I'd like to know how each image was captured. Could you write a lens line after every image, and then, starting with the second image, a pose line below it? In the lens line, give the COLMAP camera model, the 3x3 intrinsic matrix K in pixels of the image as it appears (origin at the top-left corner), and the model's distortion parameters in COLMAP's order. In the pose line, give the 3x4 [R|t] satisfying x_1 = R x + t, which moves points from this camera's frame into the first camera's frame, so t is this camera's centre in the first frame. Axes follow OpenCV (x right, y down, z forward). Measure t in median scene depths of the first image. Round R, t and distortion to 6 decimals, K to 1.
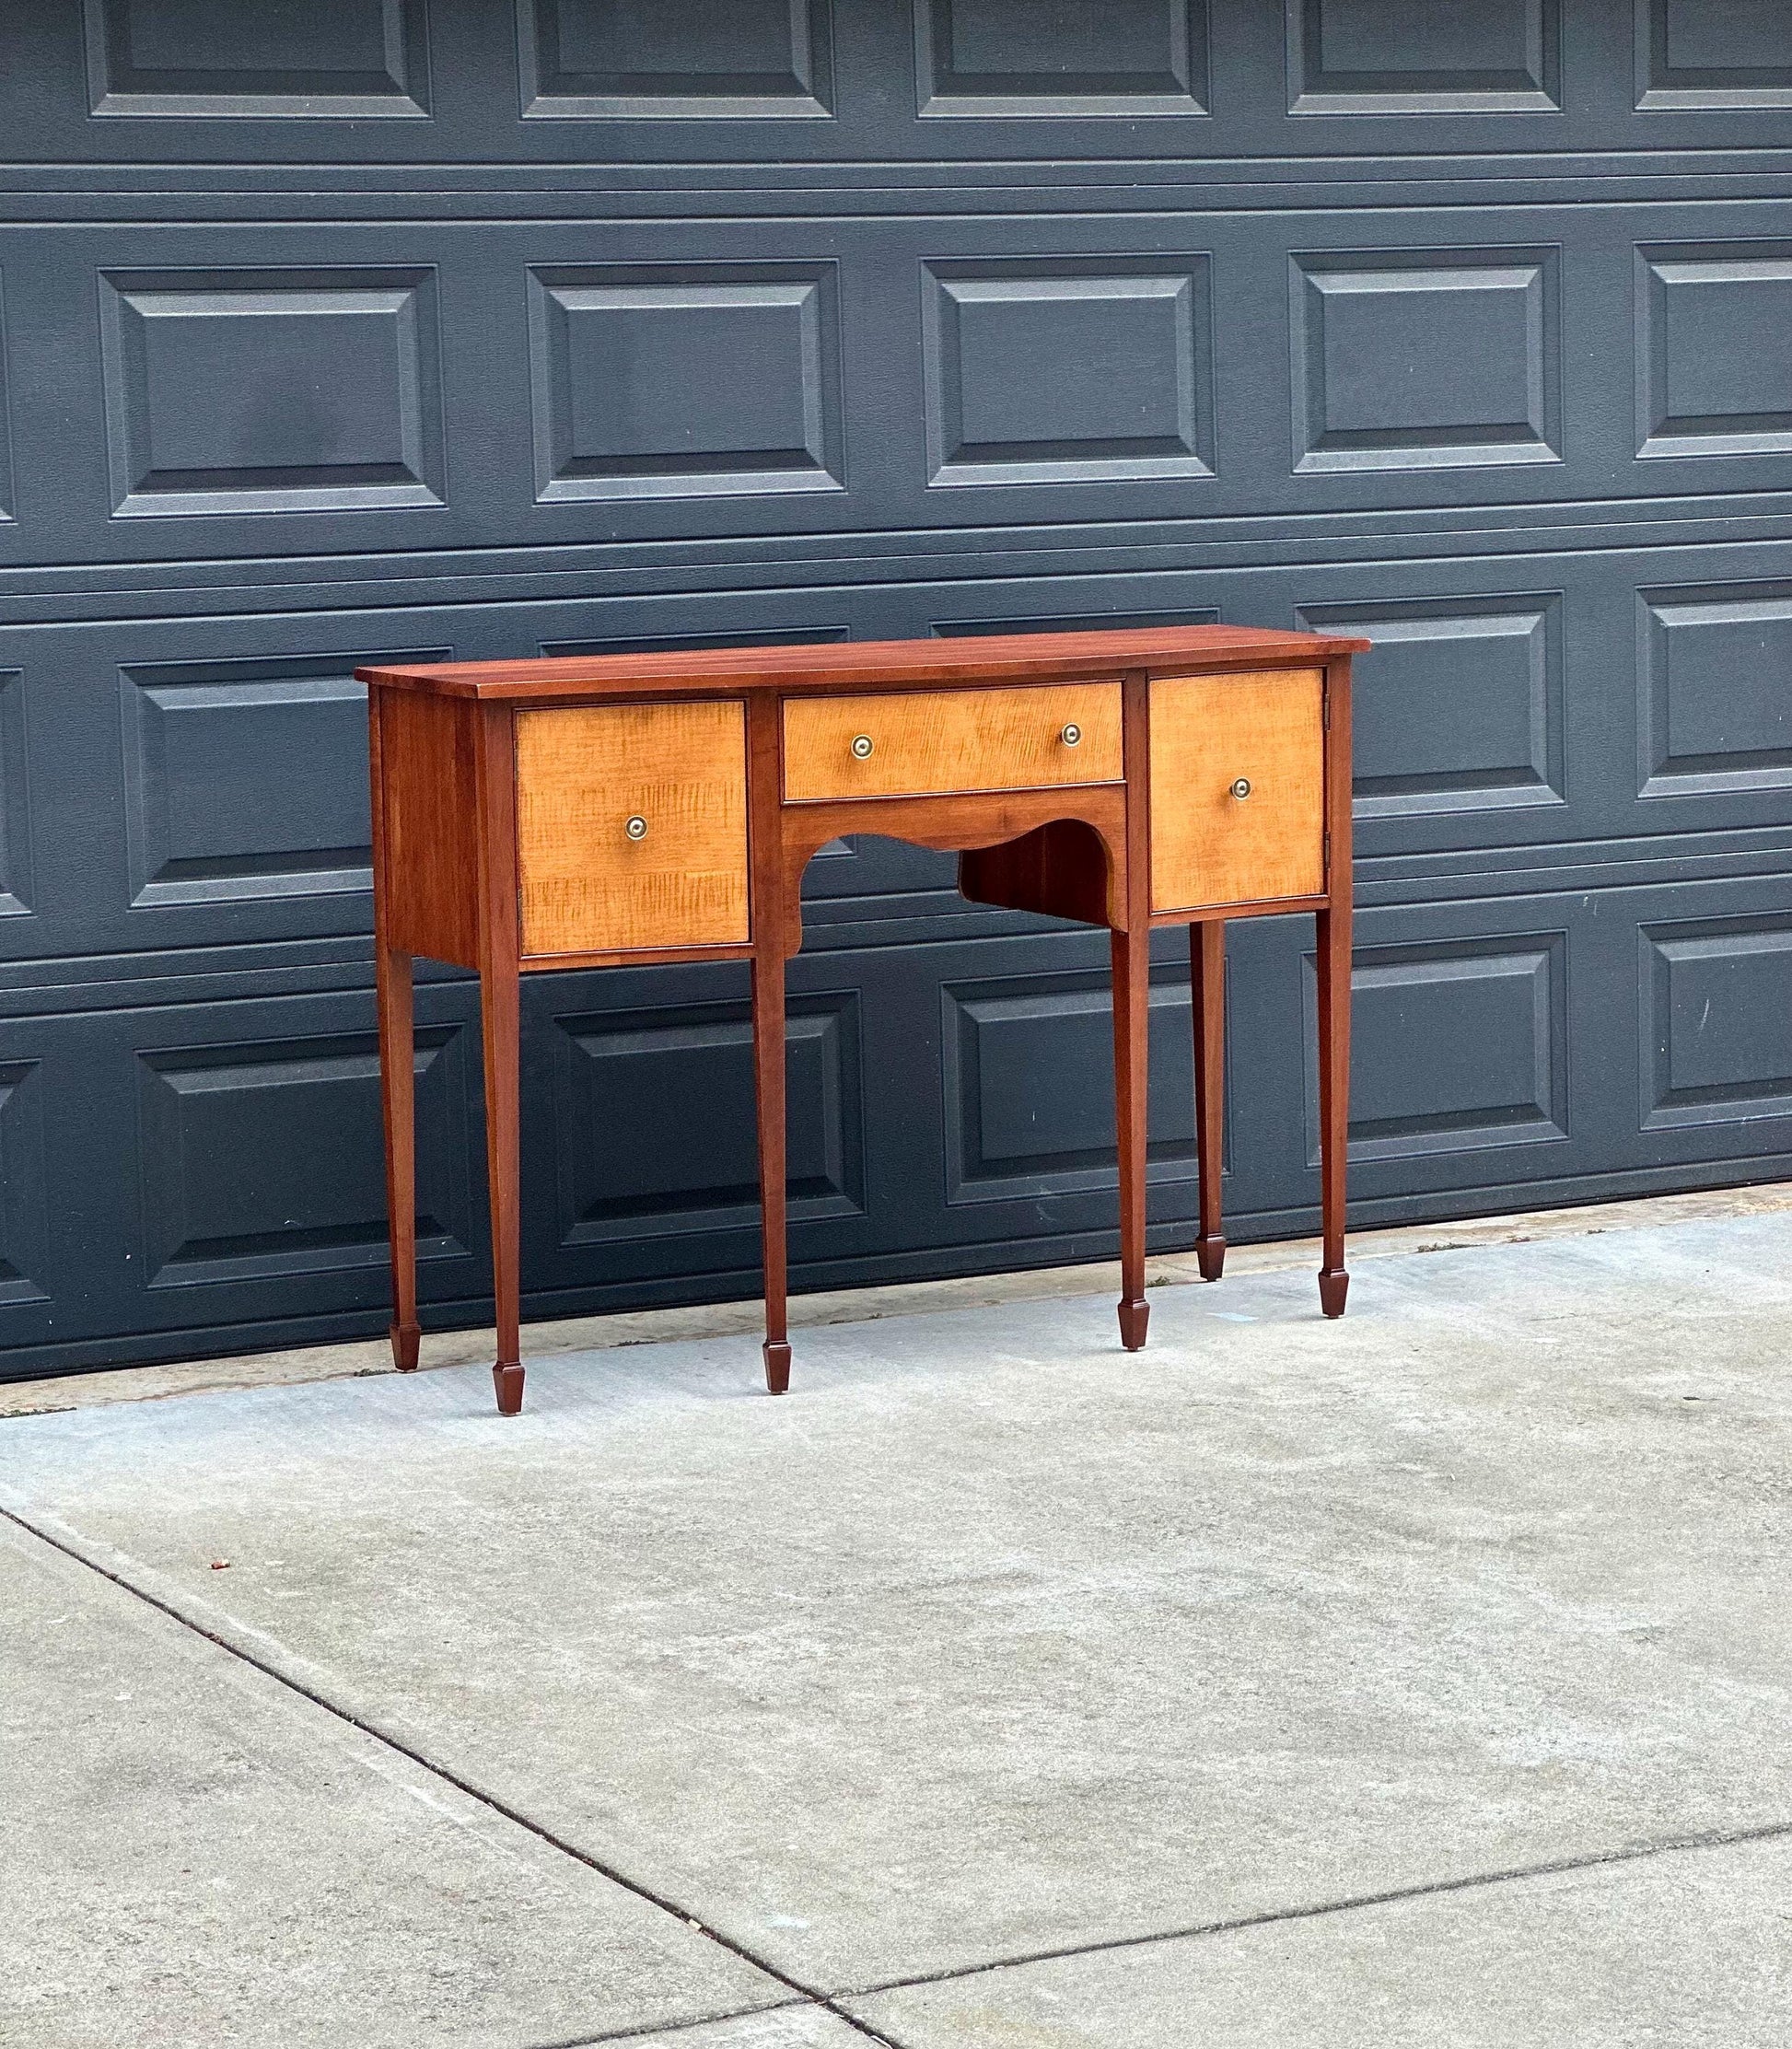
lens RADIAL K [[5736.9, 0, 894.7], [0, 5736.9, 1072.7], [0, 0, 1]] dist [-0.094363, 4.091525]
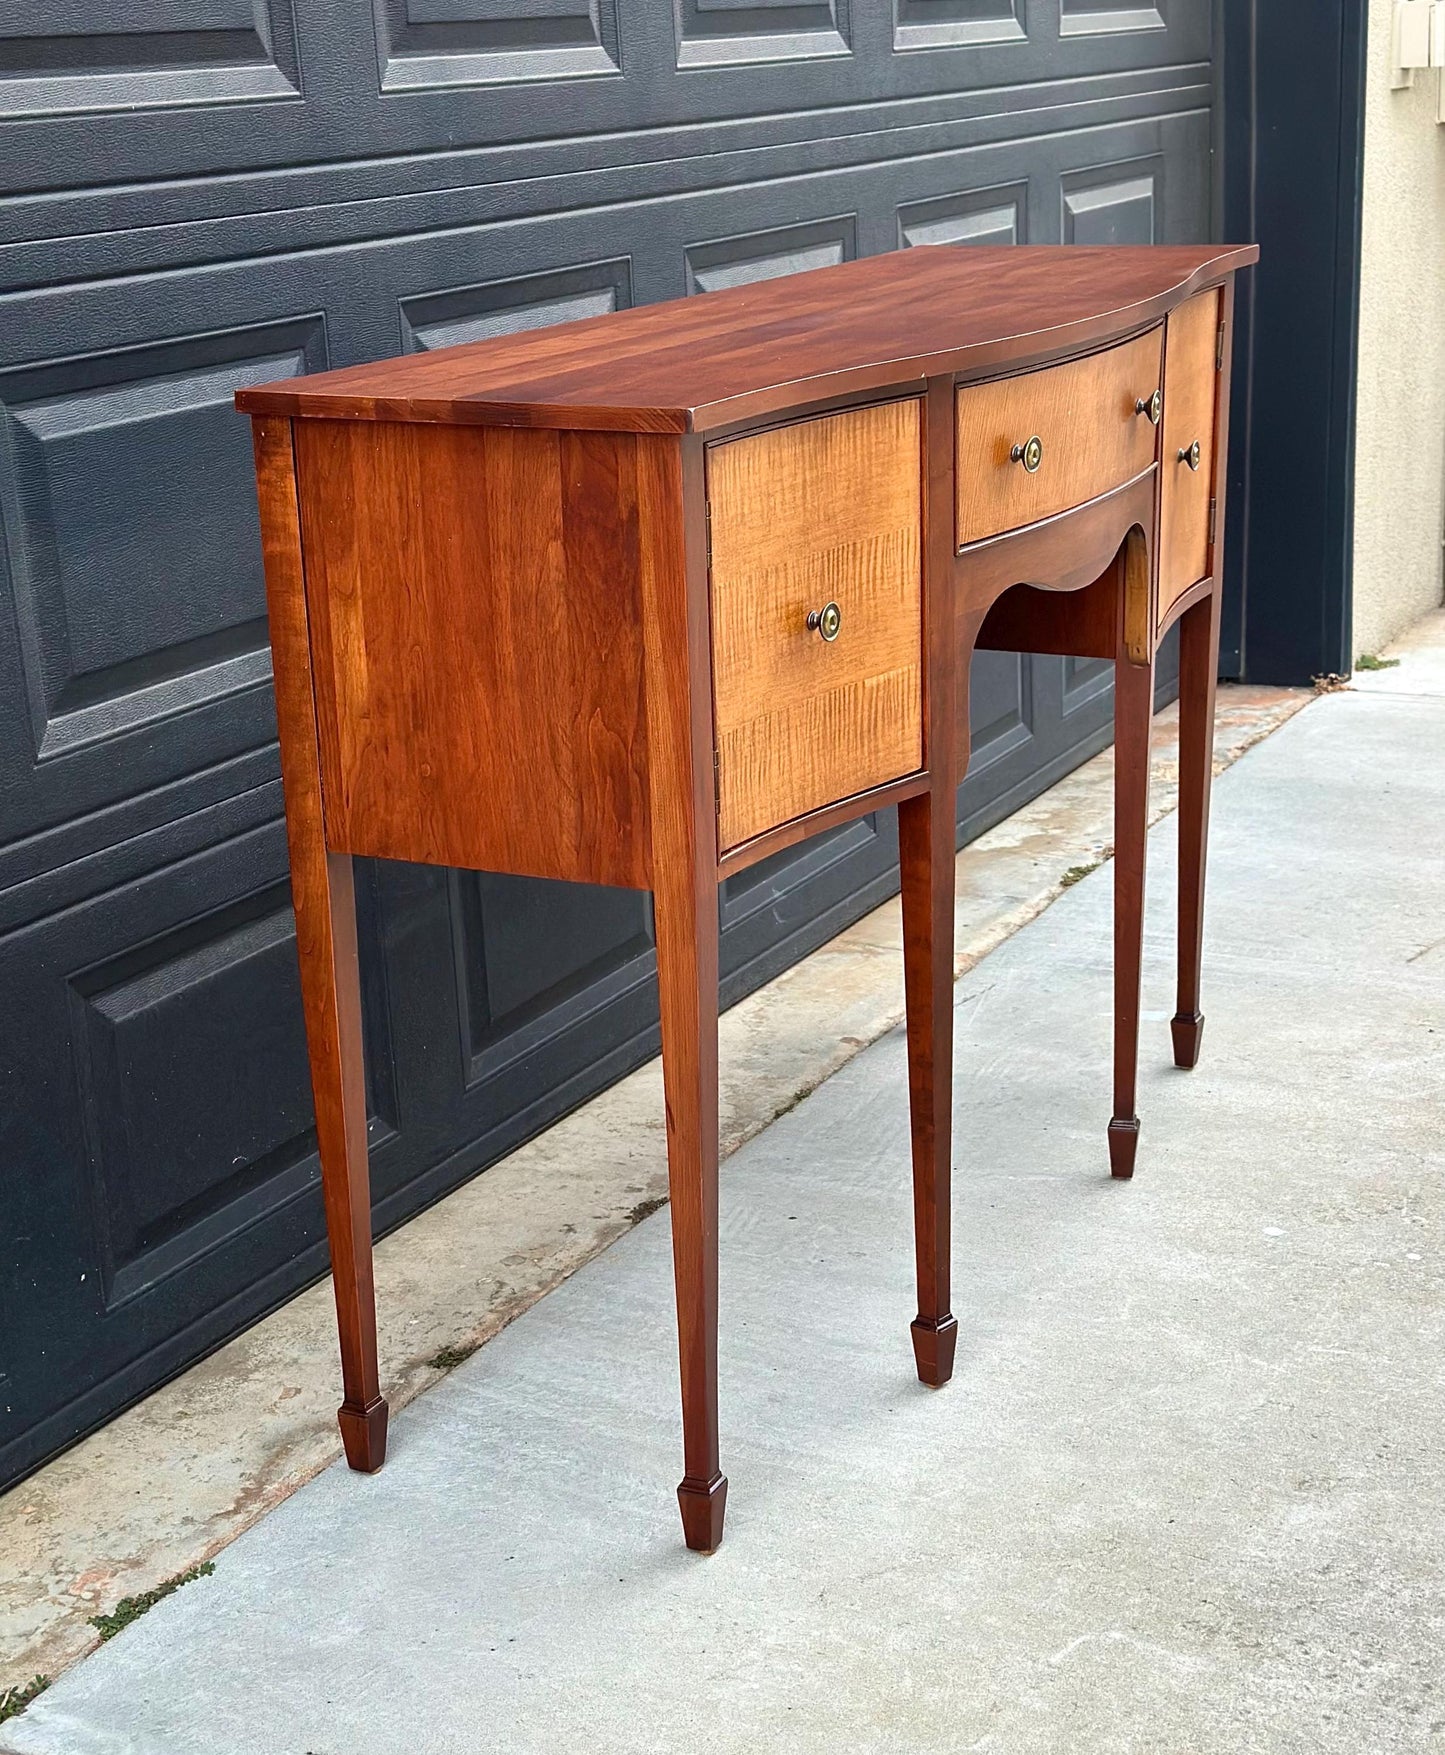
lens RADIAL K [[2918.6, 0, 698.4], [0, 2918.6, 962.7], [0, 0, 1]] dist [0.170168, -0.041157]
pose [[0.825171, -0.185334, 0.533614, -0.250065], [0.098148, 0.977317, 0.187666, -0.060616], [-0.556291, -0.102484, 0.824644, 0.680442]]
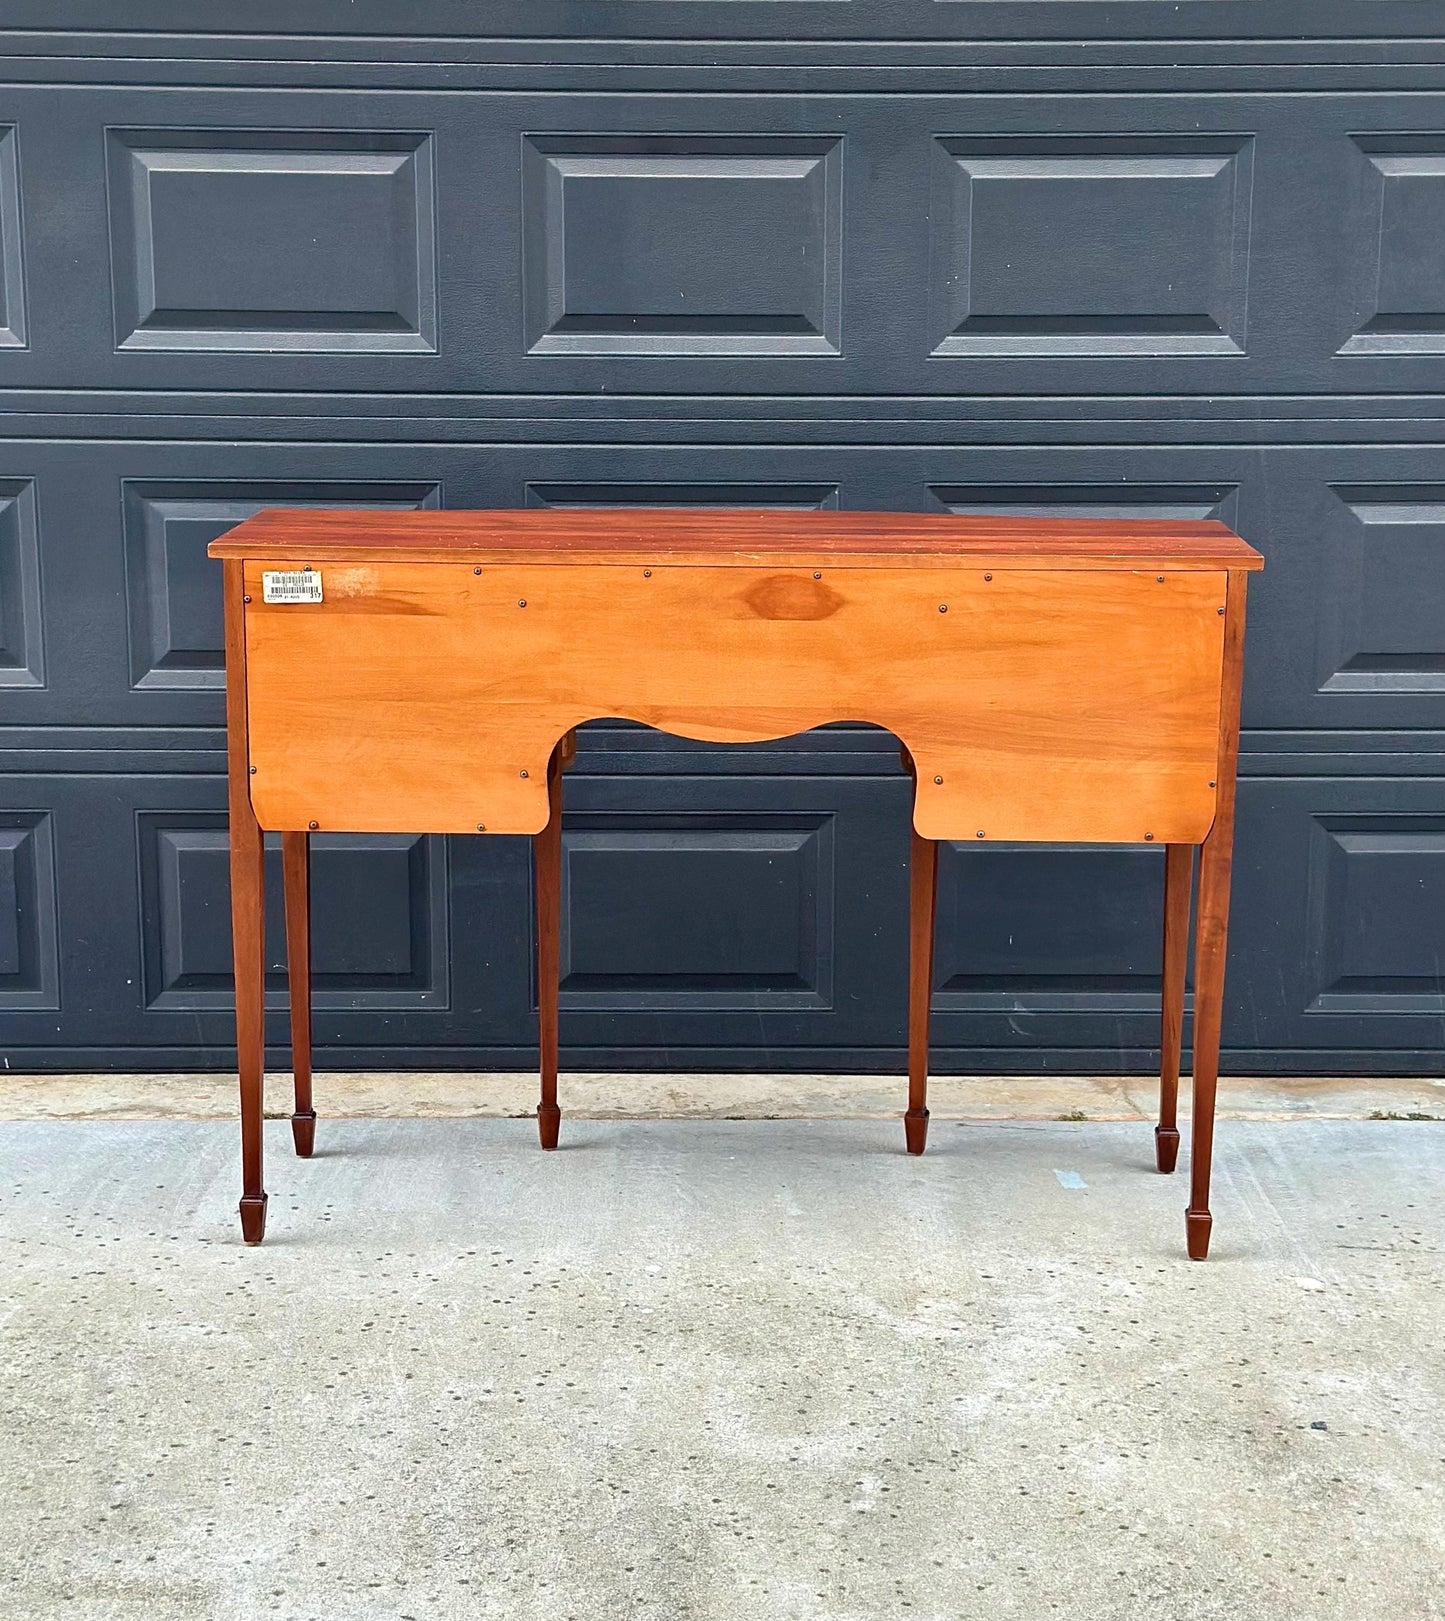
lens RADIAL K [[2832.4, 0, 722.5], [0, 2832.4, 810.5], [0, 0, 1]] dist [0.157697, -0.113569]
pose [[0.883954, 0.120750, -0.451714, 0.234621], [-0.084801, 0.991459, 0.099088, -0.071201], [0.459820, -0.049283, 0.886643, 0.536439]]
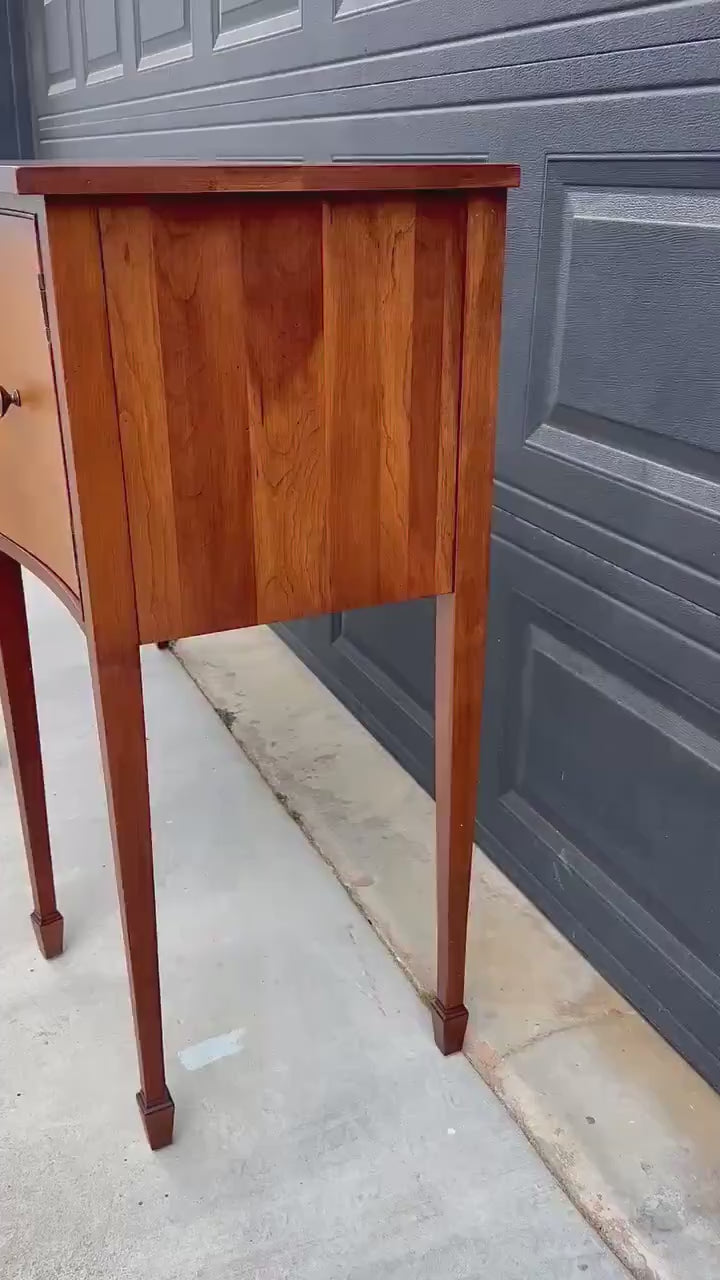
lens RADIAL K [[1098.7, 0, 360.0], [0, 1098.7, 640.0], [0, 0, 1]] dist [0.148408, -0.269919]
pose [[-0.072251, 0.410349, -0.909062, 0.186184], [-0.136795, 0.898754, 0.416568, -0.084012], [0.987961, 0.154453, -0.008802, 1.046108]]
